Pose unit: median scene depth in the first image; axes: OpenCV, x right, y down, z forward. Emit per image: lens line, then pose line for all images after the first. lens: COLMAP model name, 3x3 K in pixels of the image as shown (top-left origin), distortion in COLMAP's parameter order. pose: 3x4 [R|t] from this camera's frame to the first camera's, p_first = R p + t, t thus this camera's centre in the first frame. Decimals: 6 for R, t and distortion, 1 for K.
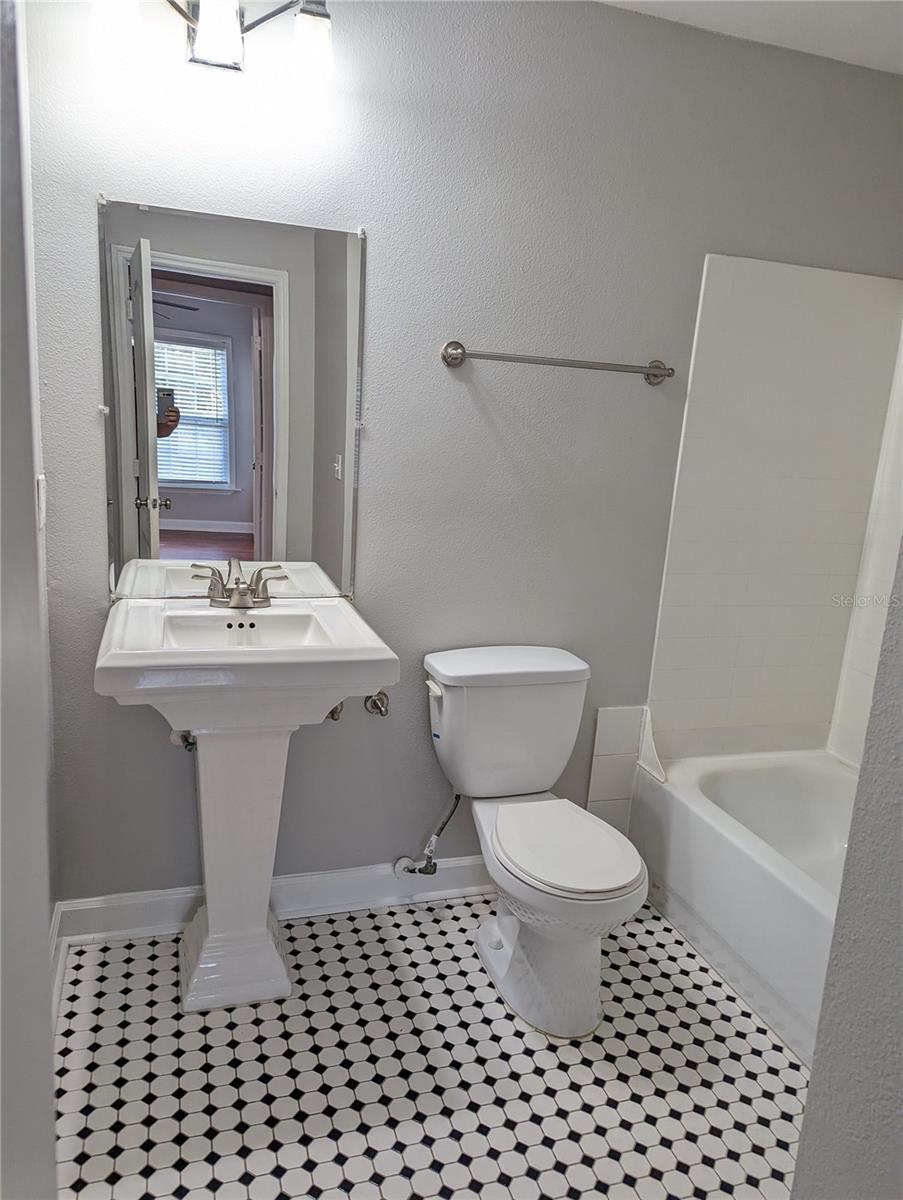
lens RADIAL K [[807.9, 0, 454.2], [0, 807.9, 594.8], [0, 0, 1]] dist [0.056473, -0.043912]
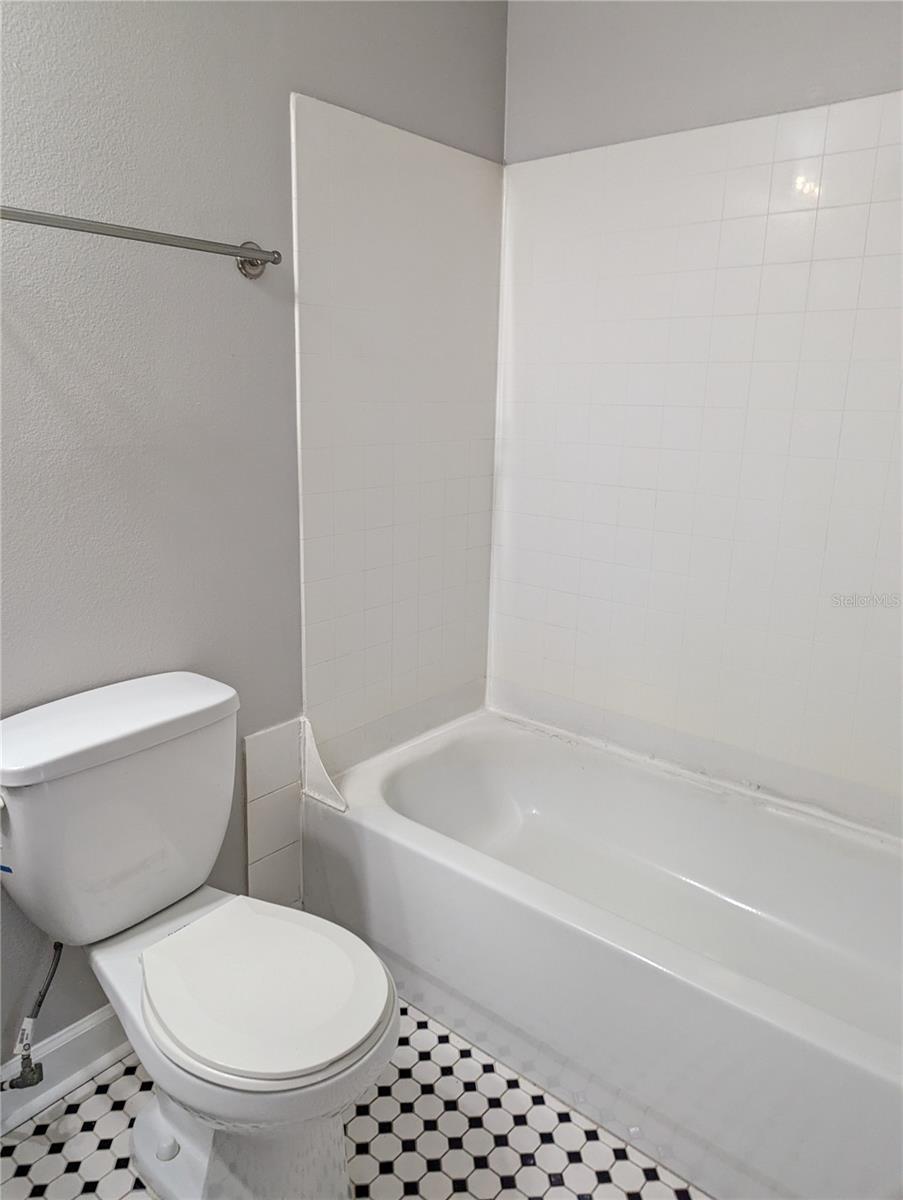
lens RADIAL K [[845.5, 0, 449.4], [0, 845.5, 585.7], [0, 0, 1]] dist [0.054495, -0.038194]
pose [[0.853106, -0.169454, 0.493452, -0.016708], [0.148702, 0.985530, 0.081352, -0.028386], [-0.500097, 0.003976, 0.865960, 0.263505]]
